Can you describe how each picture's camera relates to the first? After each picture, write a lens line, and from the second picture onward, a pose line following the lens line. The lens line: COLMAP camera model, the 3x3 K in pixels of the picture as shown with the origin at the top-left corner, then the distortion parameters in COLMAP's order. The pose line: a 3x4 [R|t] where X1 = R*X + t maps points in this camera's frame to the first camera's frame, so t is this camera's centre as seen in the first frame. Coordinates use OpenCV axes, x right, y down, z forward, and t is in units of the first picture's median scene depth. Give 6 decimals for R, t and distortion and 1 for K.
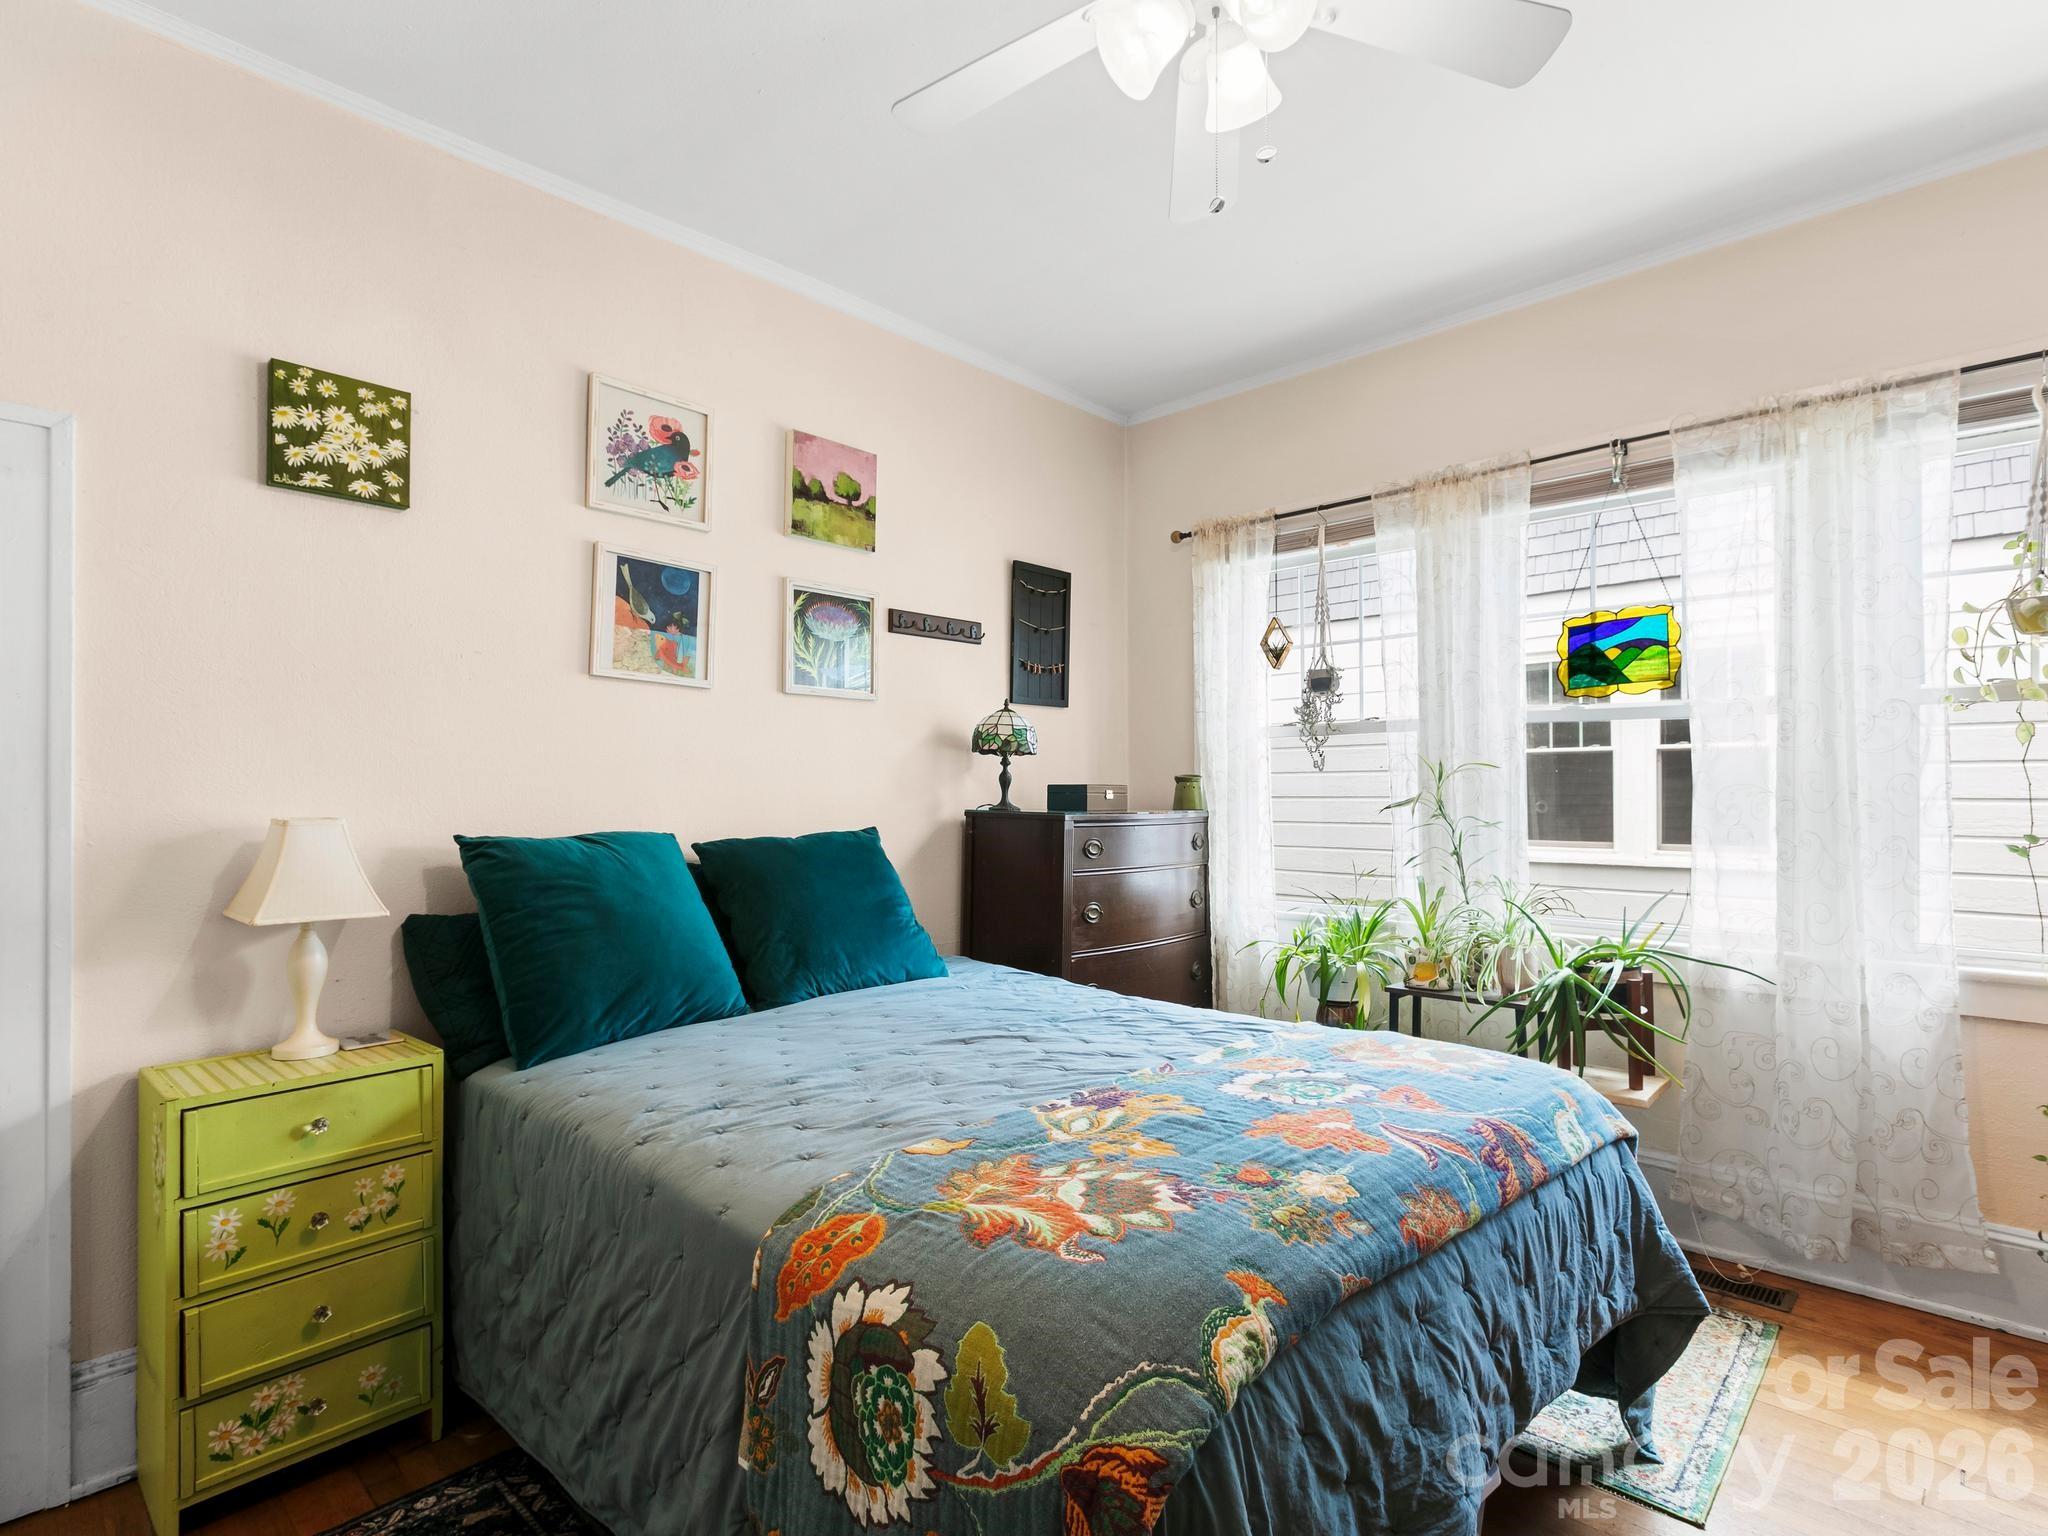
lens RADIAL K [[1053.8, 0, 1024.1], [0, 1053.8, 798.8], [0, 0, 1]] dist [0.000439, 0.000267]
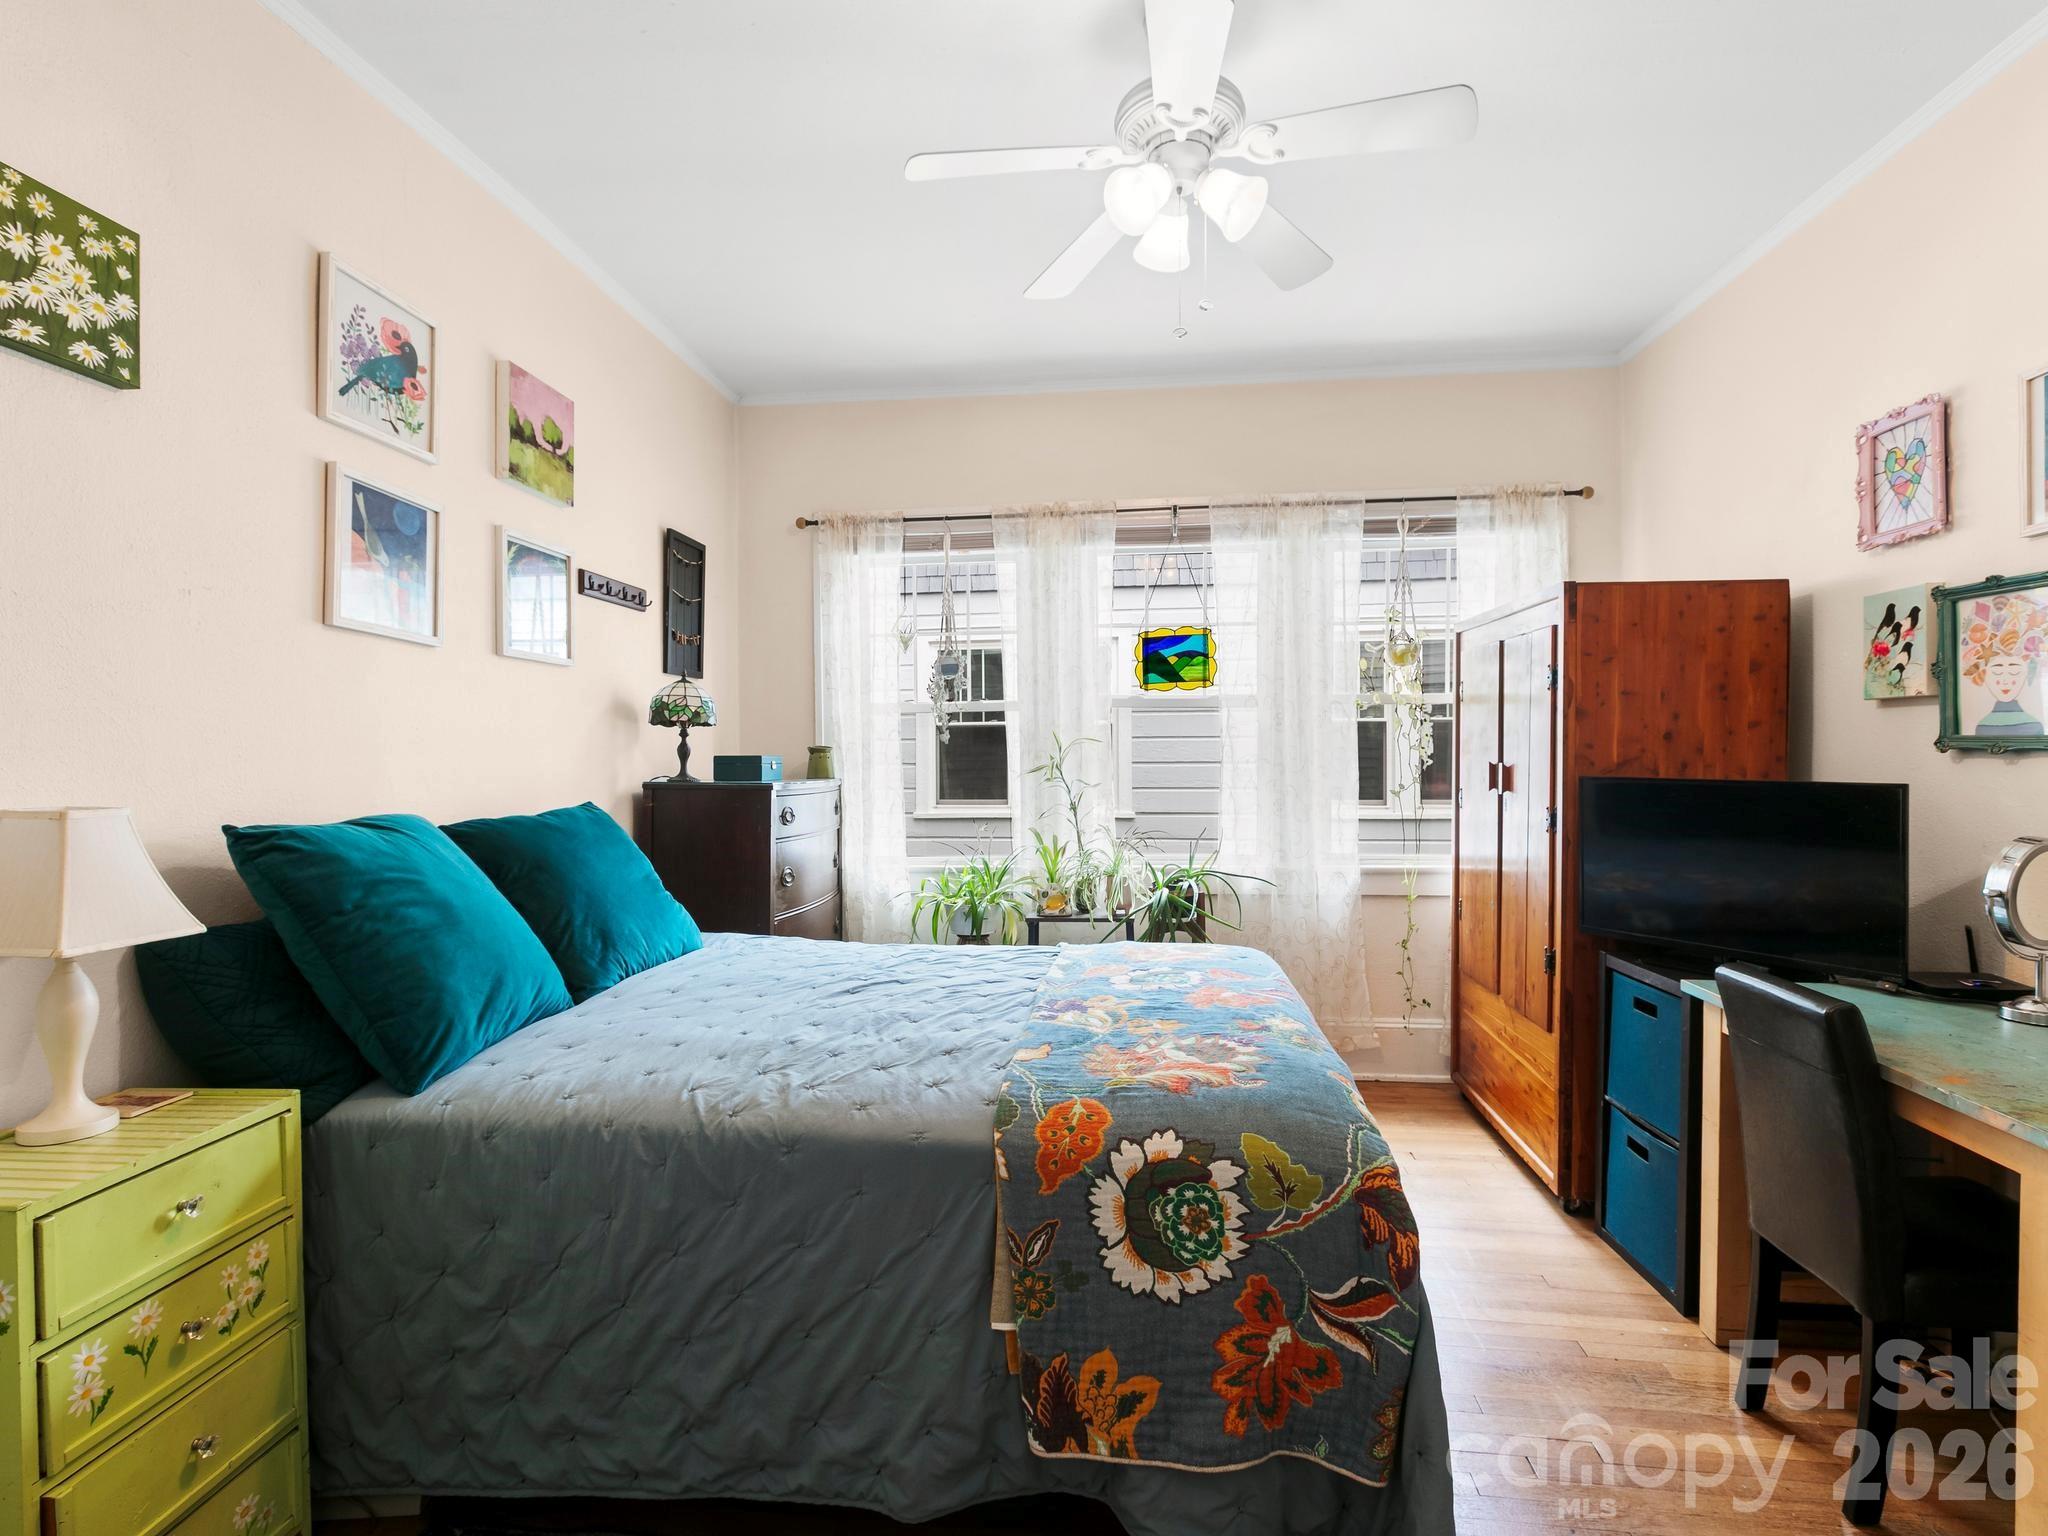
lens RADIAL K [[1055.1, 0, 1022.6], [0, 1055.1, 790.4], [0, 0, 1]] dist [-0.002527, -0.000099]
pose [[0.791565, -0.023866, 0.610618, -0.551373], [0.010028, 0.999610, 0.026070, -0.005665], [-0.611002, -0.014512, 0.791496, 0.024923]]
